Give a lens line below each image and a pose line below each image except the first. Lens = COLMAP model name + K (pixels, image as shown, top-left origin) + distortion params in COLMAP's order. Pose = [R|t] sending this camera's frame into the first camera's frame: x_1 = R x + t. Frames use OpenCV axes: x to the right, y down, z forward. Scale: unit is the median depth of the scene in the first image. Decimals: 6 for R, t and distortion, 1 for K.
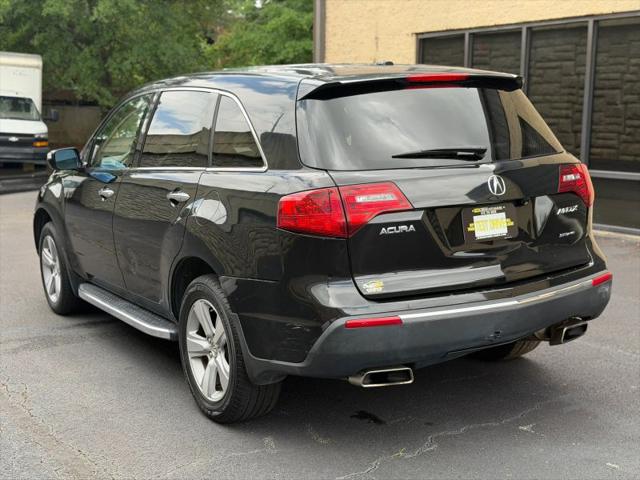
lens RADIAL K [[889.3, 0, 320.0], [0, 889.3, 240.0], [0, 0, 1]] dist [0.215180, -0.484891]
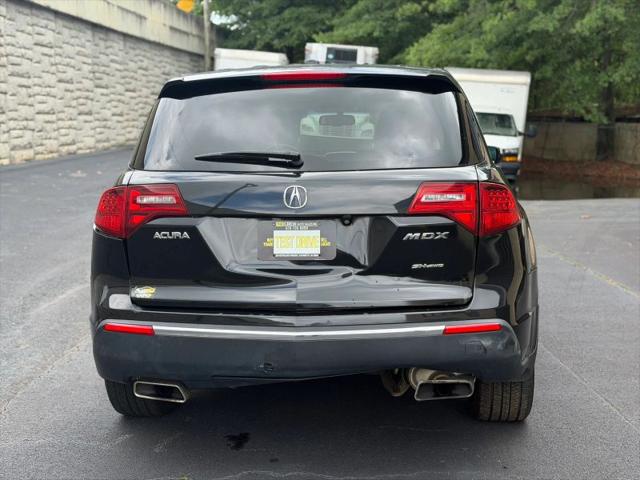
lens RADIAL K [[889.3, 0, 320.0], [0, 889.3, 240.0], [0, 0, 1]] dist [0.215180, -0.484891]
pose [[0.809615, 0.090878, -0.579884, 0.647734], [-0.102597, 0.994643, 0.012635, -0.029533], [0.577925, 0.049265, 0.814601, 0.277814]]
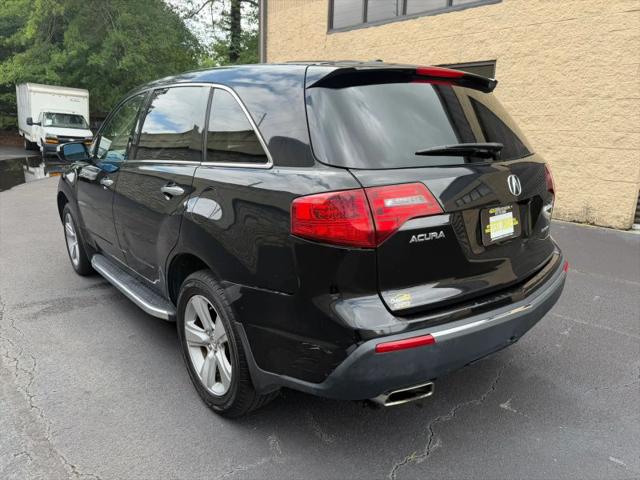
lens RADIAL K [[452.8, 0, 320.0], [0, 452.8, 240.0], [0, 0, 1]] dist [0.074971, -0.103246]
pose [[0.989085, -0.012815, 0.146785, -0.073476], [-0.000956, 0.995632, 0.093361, -0.043202], [-0.147340, -0.092482, 0.984753, 0.485456]]
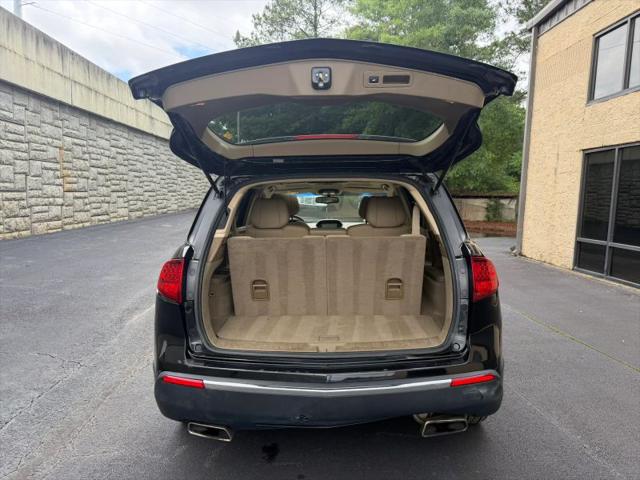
lens RADIAL K [[457.5, 0, 321.1], [0, 457.5, 234.5], [0, 0, 1]] dist [0.091031, -0.115627]
pose [[0.840493, 0.066188, -0.537764, 0.425246], [-0.103915, 0.993778, -0.040099, -0.072389], [0.531763, 0.089585, 0.842141, 0.489349]]
